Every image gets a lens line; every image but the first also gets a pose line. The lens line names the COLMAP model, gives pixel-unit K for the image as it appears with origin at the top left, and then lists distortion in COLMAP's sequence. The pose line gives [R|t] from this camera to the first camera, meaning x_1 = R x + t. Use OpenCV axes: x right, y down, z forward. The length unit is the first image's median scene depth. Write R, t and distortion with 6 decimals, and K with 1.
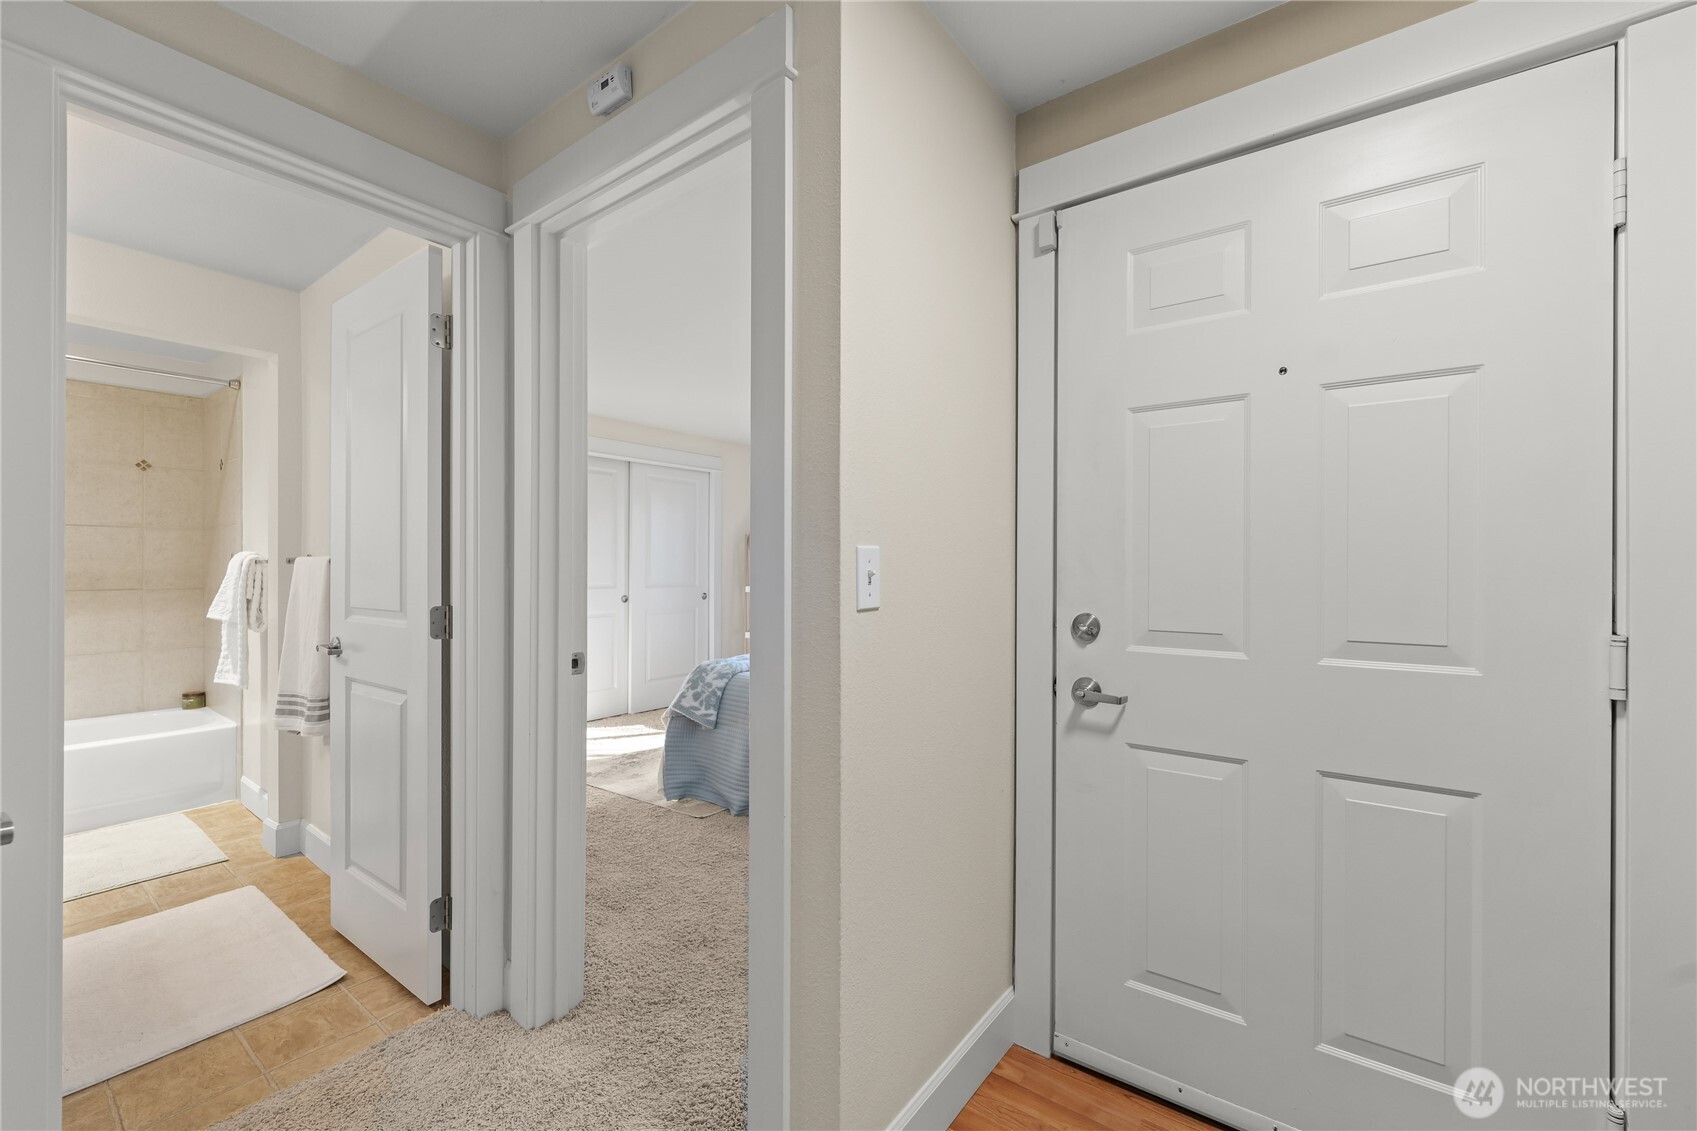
lens RADIAL K [[693.5, 0, 848.5], [0, 693.5, 565.5], [0, 0, 1]] dist [0.000024, -0.000024]
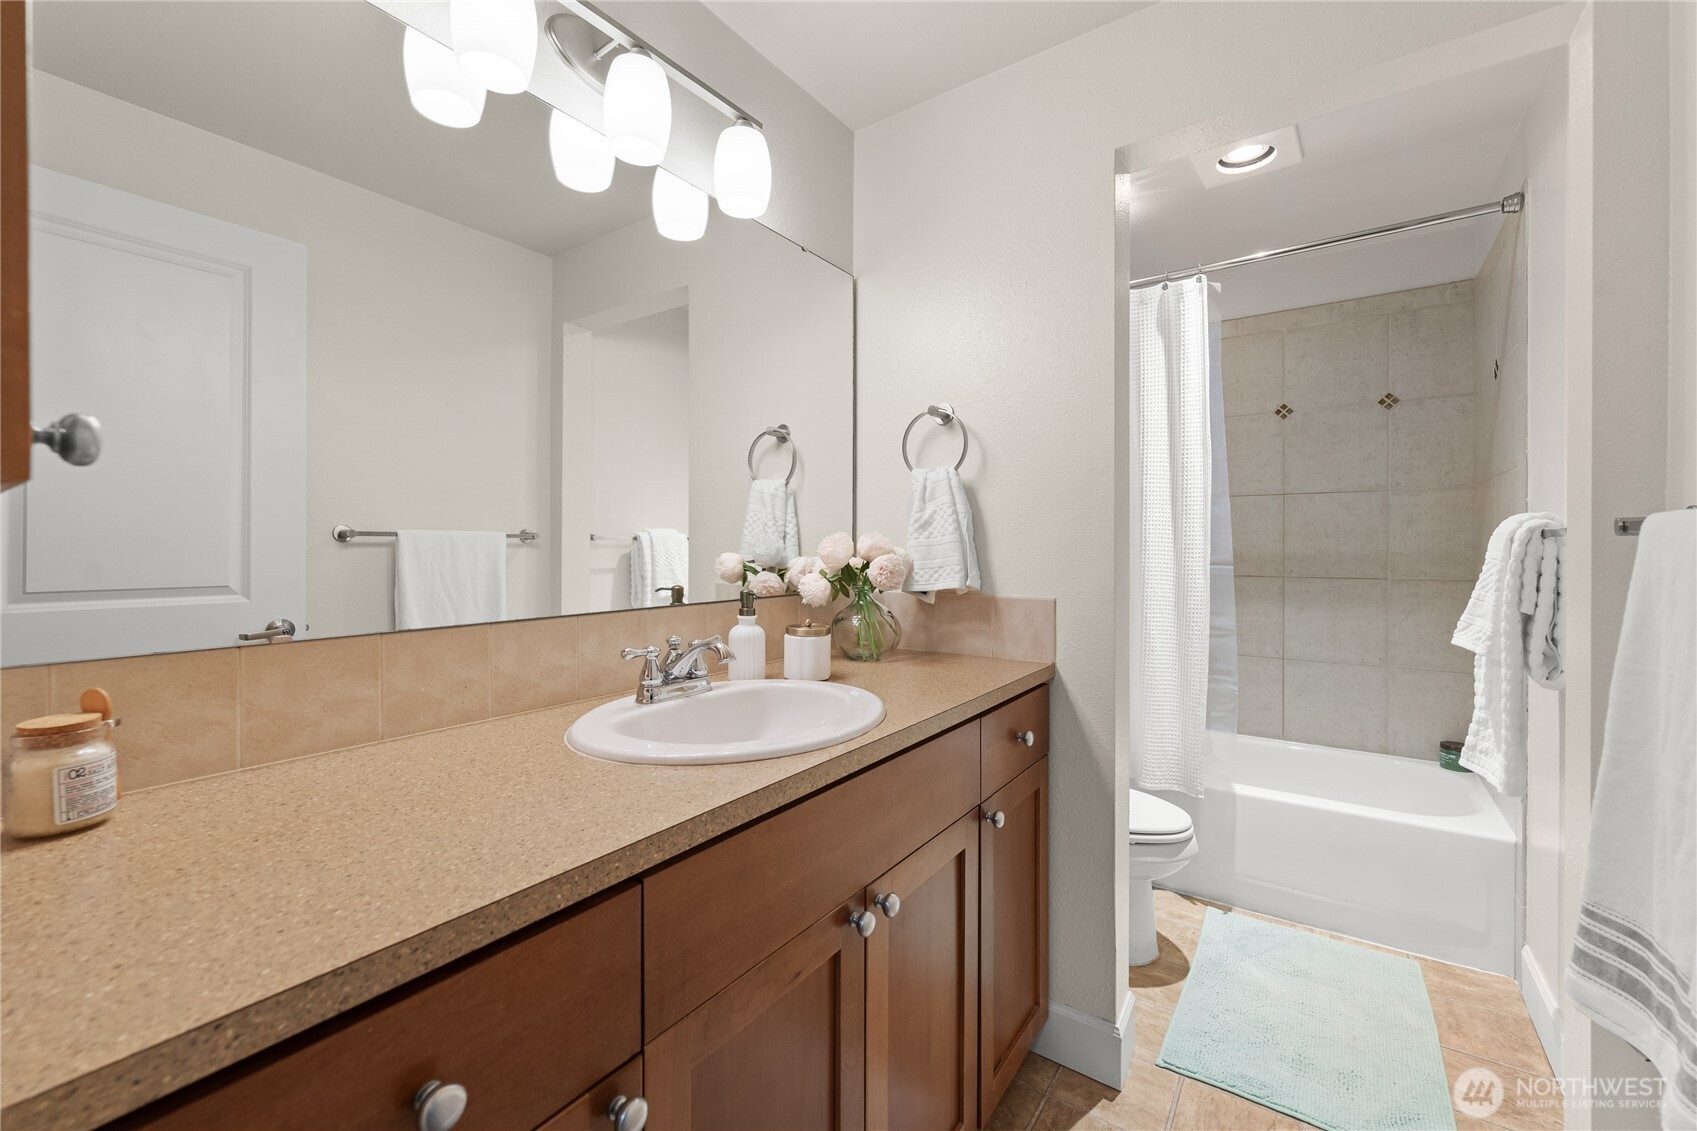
lens RADIAL K [[694.8, 0, 848.3], [0, 694.8, 552.0], [0, 0, 1]] dist [-0.000837, -0.000012]
pose [[0.040105, 0.004289, -0.999186, -0.162440], [0.002160, 0.999988, 0.004379, 0.001396], [0.999193, -0.002334, 0.040095, 0.204838]]
